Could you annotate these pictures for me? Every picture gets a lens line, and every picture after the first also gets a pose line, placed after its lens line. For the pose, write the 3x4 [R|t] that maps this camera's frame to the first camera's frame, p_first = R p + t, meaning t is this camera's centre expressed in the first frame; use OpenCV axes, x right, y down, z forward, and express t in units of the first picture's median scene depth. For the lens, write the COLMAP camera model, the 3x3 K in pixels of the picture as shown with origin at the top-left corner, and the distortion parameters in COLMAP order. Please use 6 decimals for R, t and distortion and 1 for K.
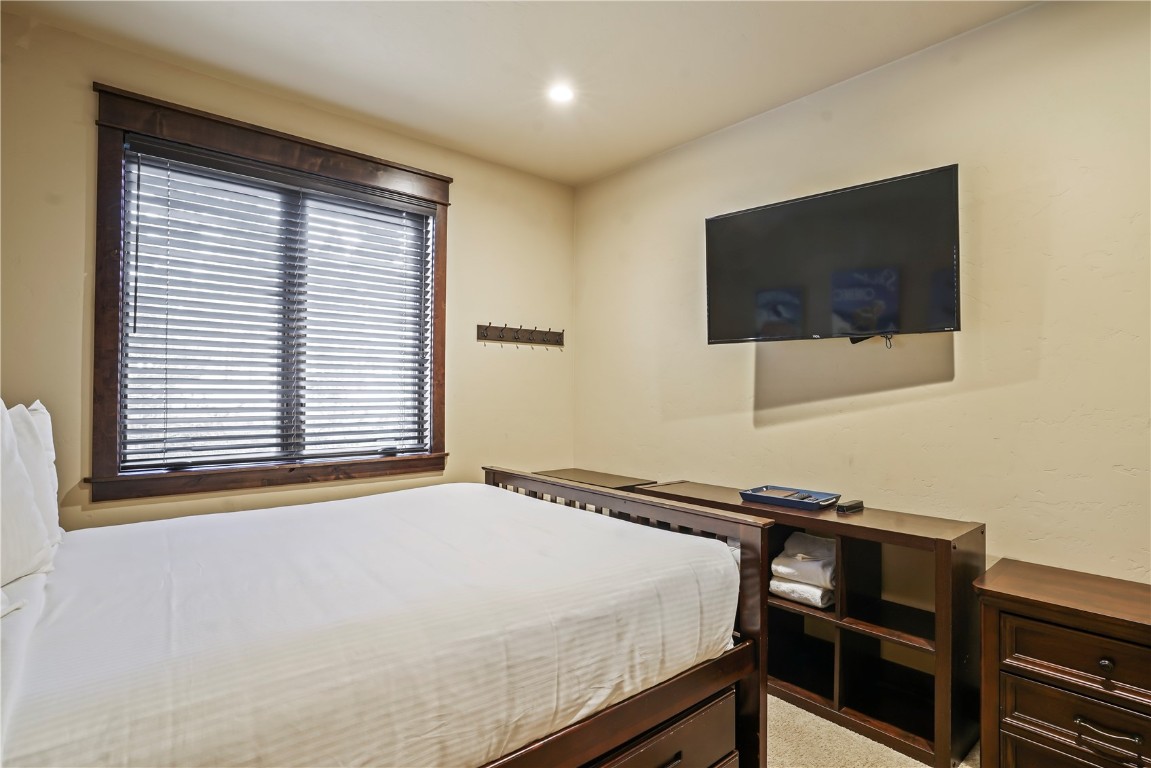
lens RADIAL K [[598.2, 0, 575.5], [0, 598.2, 384.0], [0, 0, 1]] dist [-0.072632, 0.036717]
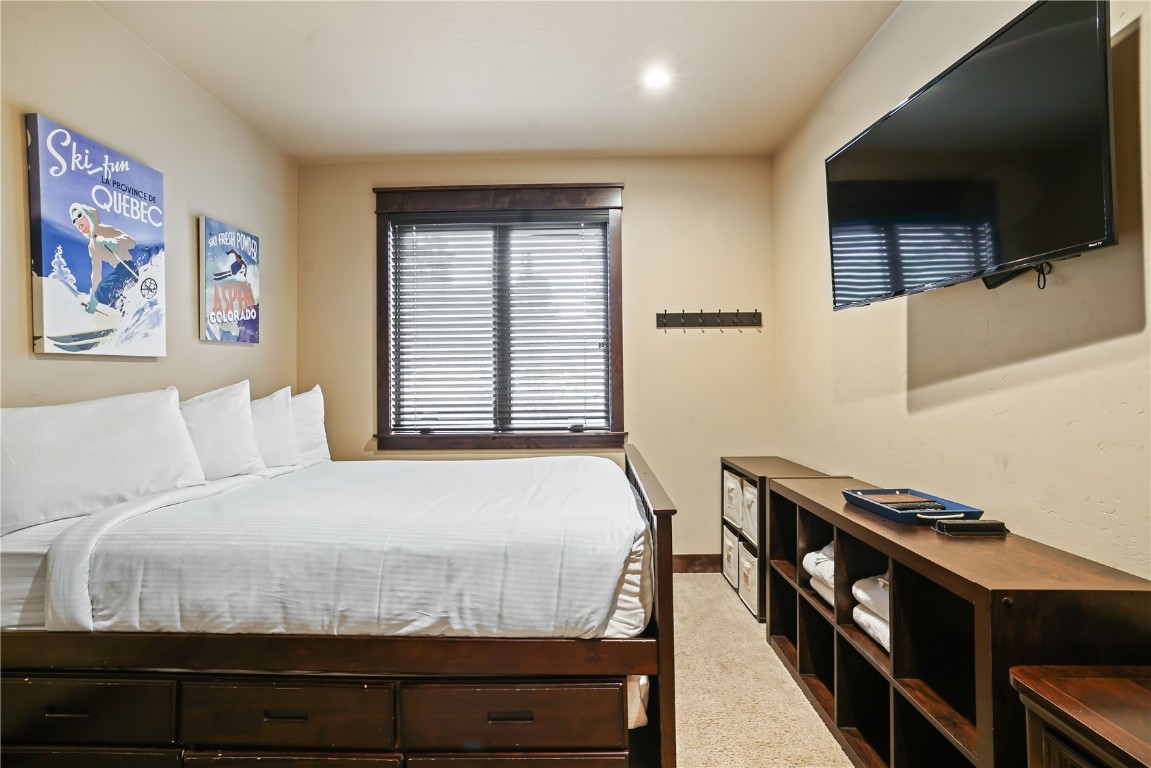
lens RADIAL K [[572.1, 0, 575.5], [0, 572.1, 384.0], [0, 0, 1]] dist [-0.056435, 0.028269]
pose [[0.724983, -0.016119, -0.688578, 0.886053], [0.022586, 0.999745, 0.000377, 0.047263], [0.688396, -0.015826, 0.725162, 0.324706]]
